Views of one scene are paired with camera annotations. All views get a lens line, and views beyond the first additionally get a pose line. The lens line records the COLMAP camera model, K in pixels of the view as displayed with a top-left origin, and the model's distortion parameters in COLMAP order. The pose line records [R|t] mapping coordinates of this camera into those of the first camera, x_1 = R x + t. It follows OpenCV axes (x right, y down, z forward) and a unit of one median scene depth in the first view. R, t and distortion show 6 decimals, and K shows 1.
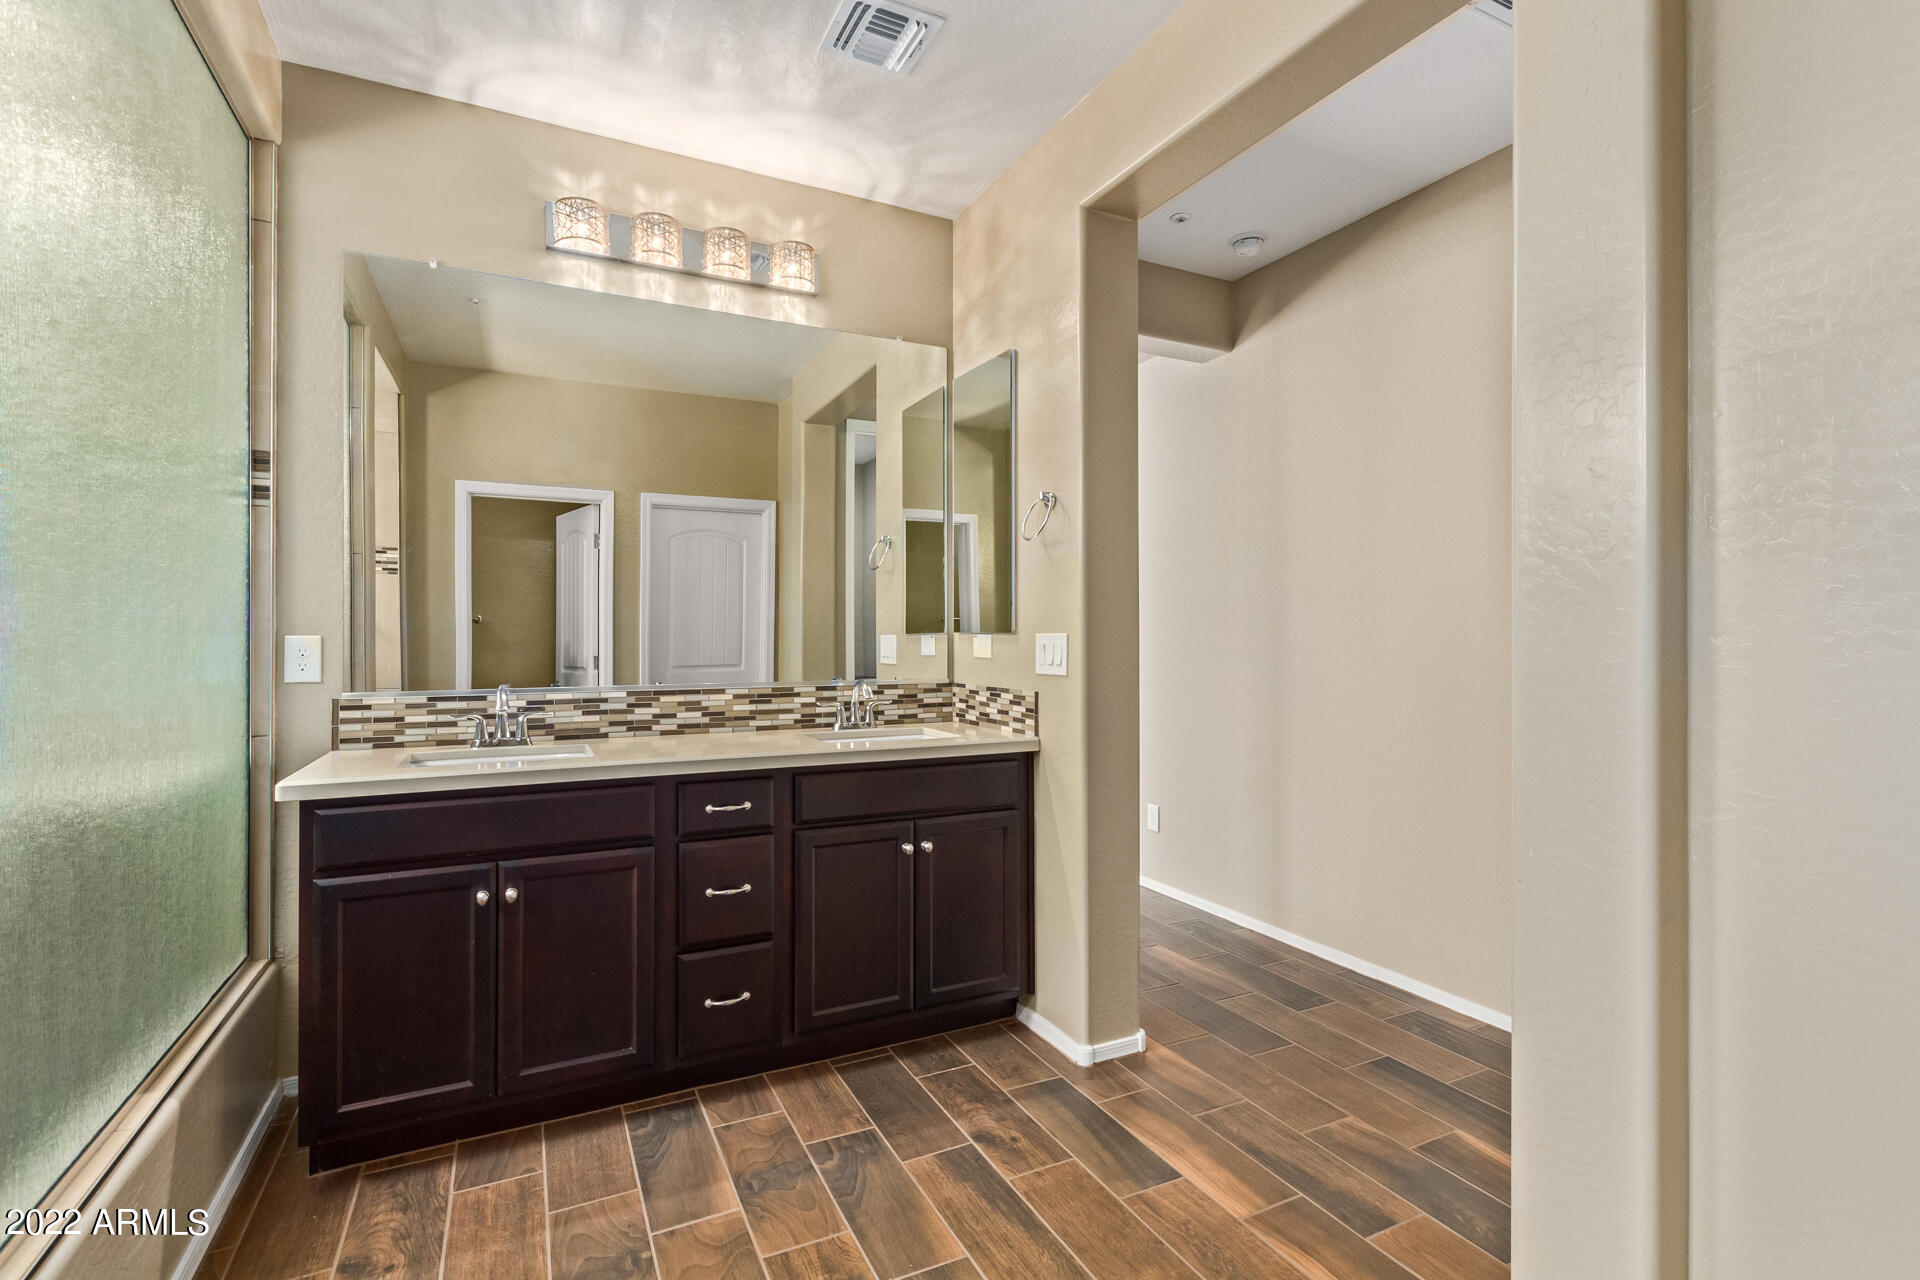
lens RADIAL K [[876.8, 0, 953.8], [0, 876.8, 628.8], [0, 0, 1]] dist [0.003661, -0.002137]
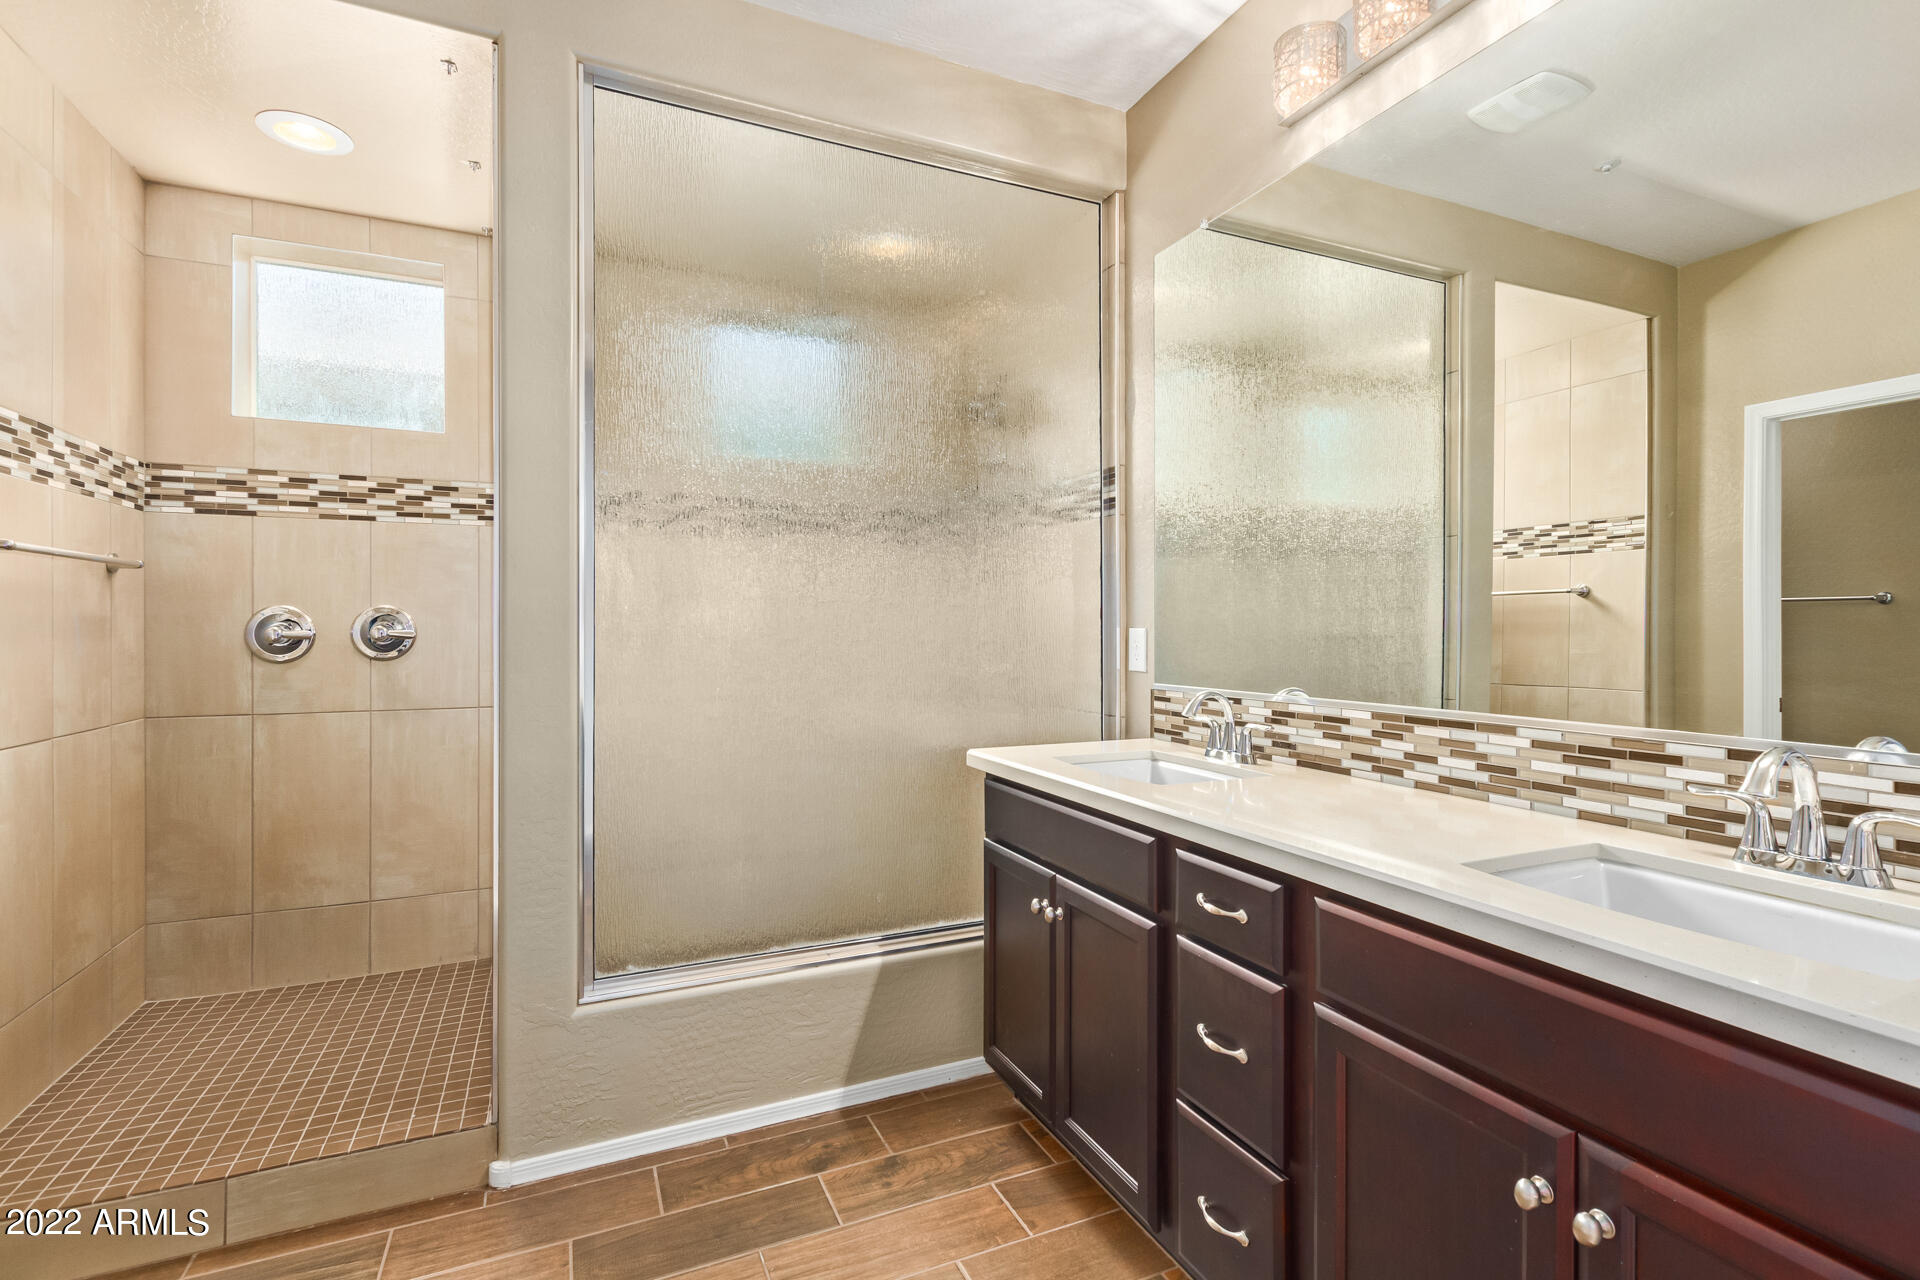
lens RADIAL K [[876.8, 0, 953.8], [0, 876.8, 628.8], [0, 0, 1]] dist [0.003661, -0.002137]
pose [[-0.037646, 0.000527, -0.999291, 0.302937], [0.009089, 0.999959, 0.000185, 0.005103], [0.999250, -0.009075, -0.037649, 0.697569]]
